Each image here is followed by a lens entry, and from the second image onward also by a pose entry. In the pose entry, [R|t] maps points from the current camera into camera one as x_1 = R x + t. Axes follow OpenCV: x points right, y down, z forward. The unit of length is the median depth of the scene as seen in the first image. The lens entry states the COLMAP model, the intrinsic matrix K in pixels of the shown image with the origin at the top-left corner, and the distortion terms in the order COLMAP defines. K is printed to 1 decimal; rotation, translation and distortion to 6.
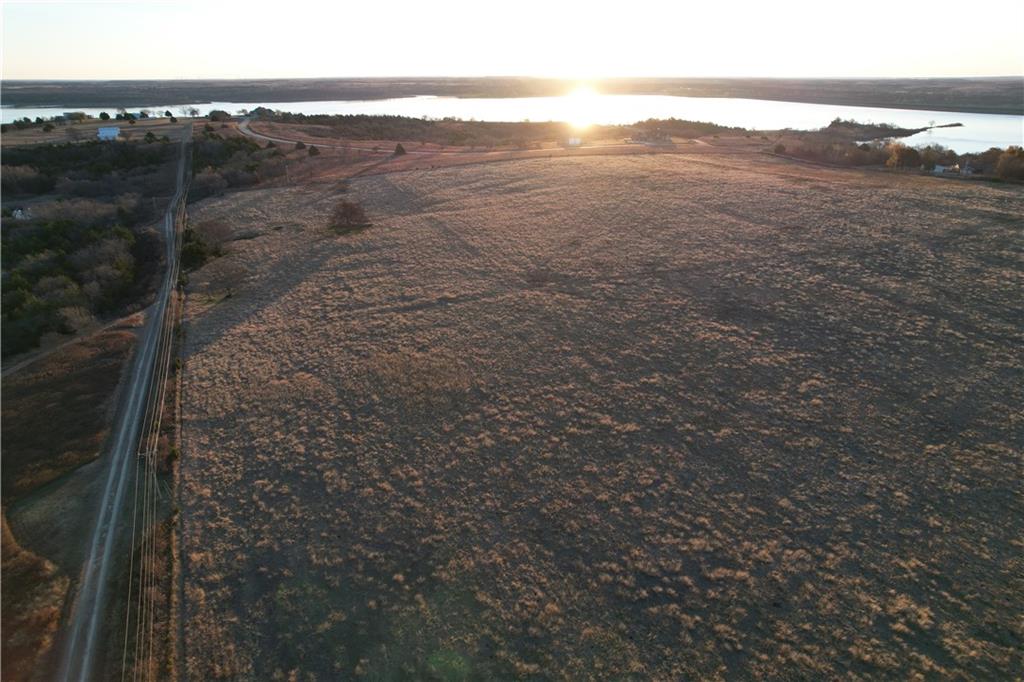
lens RADIAL K [[655.4, 0, 513.3], [0, 655.4, 345.3], [0, 0, 1]] dist [-0.073123, 0.066982]
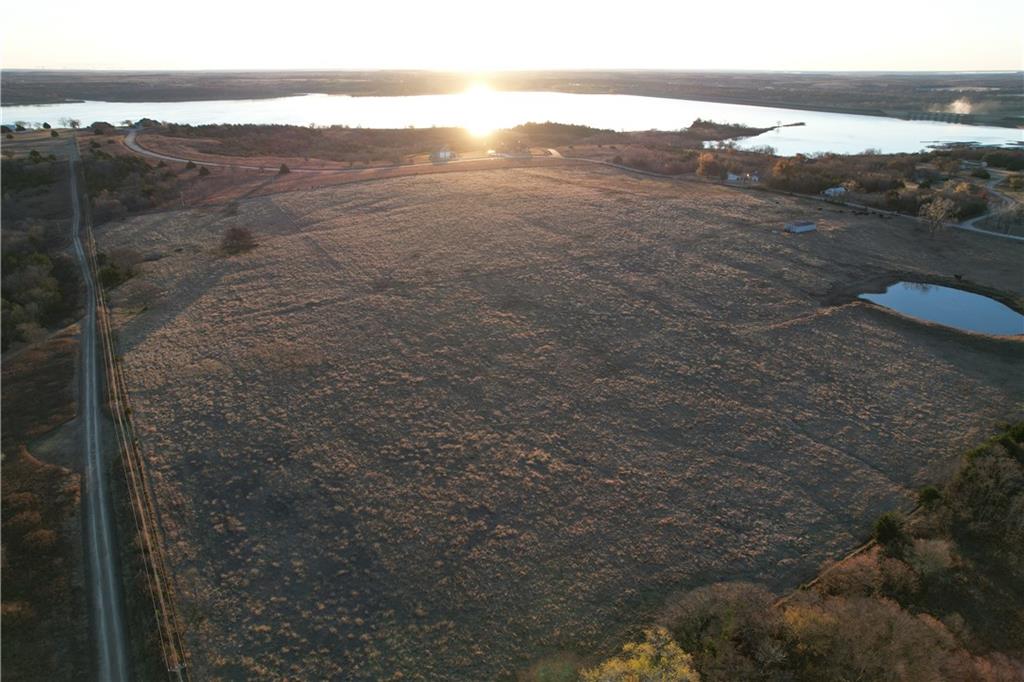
lens RADIAL K [[655.4, 0, 513.3], [0, 655.4, 345.3], [0, 0, 1]] dist [-0.073123, 0.066982]
pose [[0.989289, -0.053835, 0.135678, 0.106294], [0.052390, 0.998526, 0.014199, 0.016866], [-0.136242, -0.006939, 0.990651, -0.356364]]
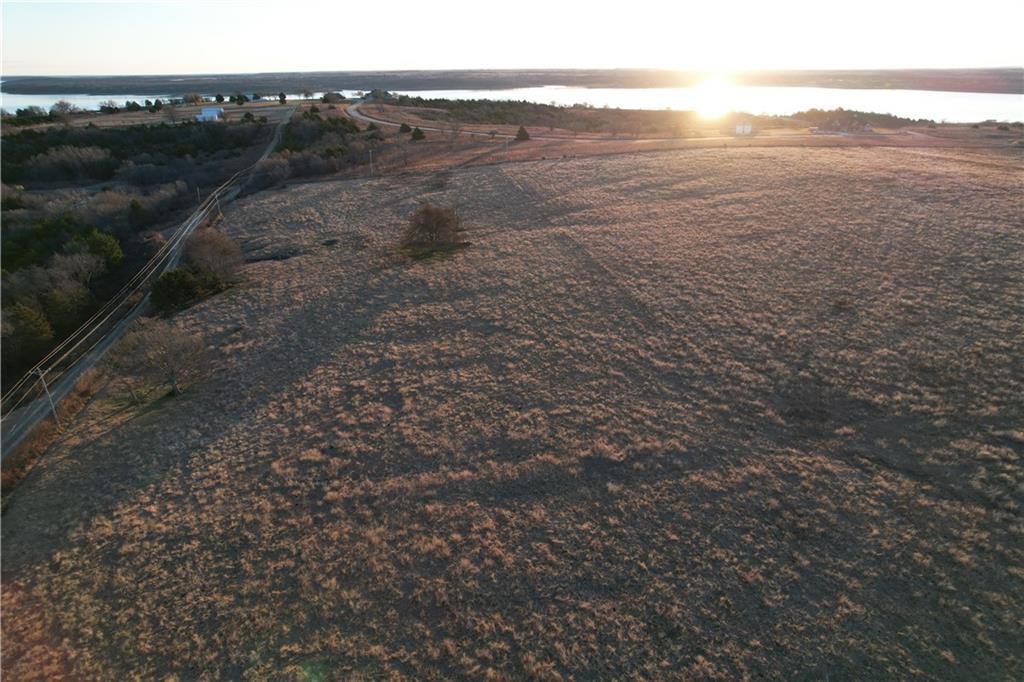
lens RADIAL K [[655.4, 0, 513.3], [0, 655.4, 345.3], [0, 0, 1]] dist [-0.073123, 0.066982]
pose [[0.983499, 0.067116, -0.168002, -0.077370], [-0.065493, 0.997737, 0.015186, -0.123831], [0.168642, -0.003933, 0.985670, 0.476479]]
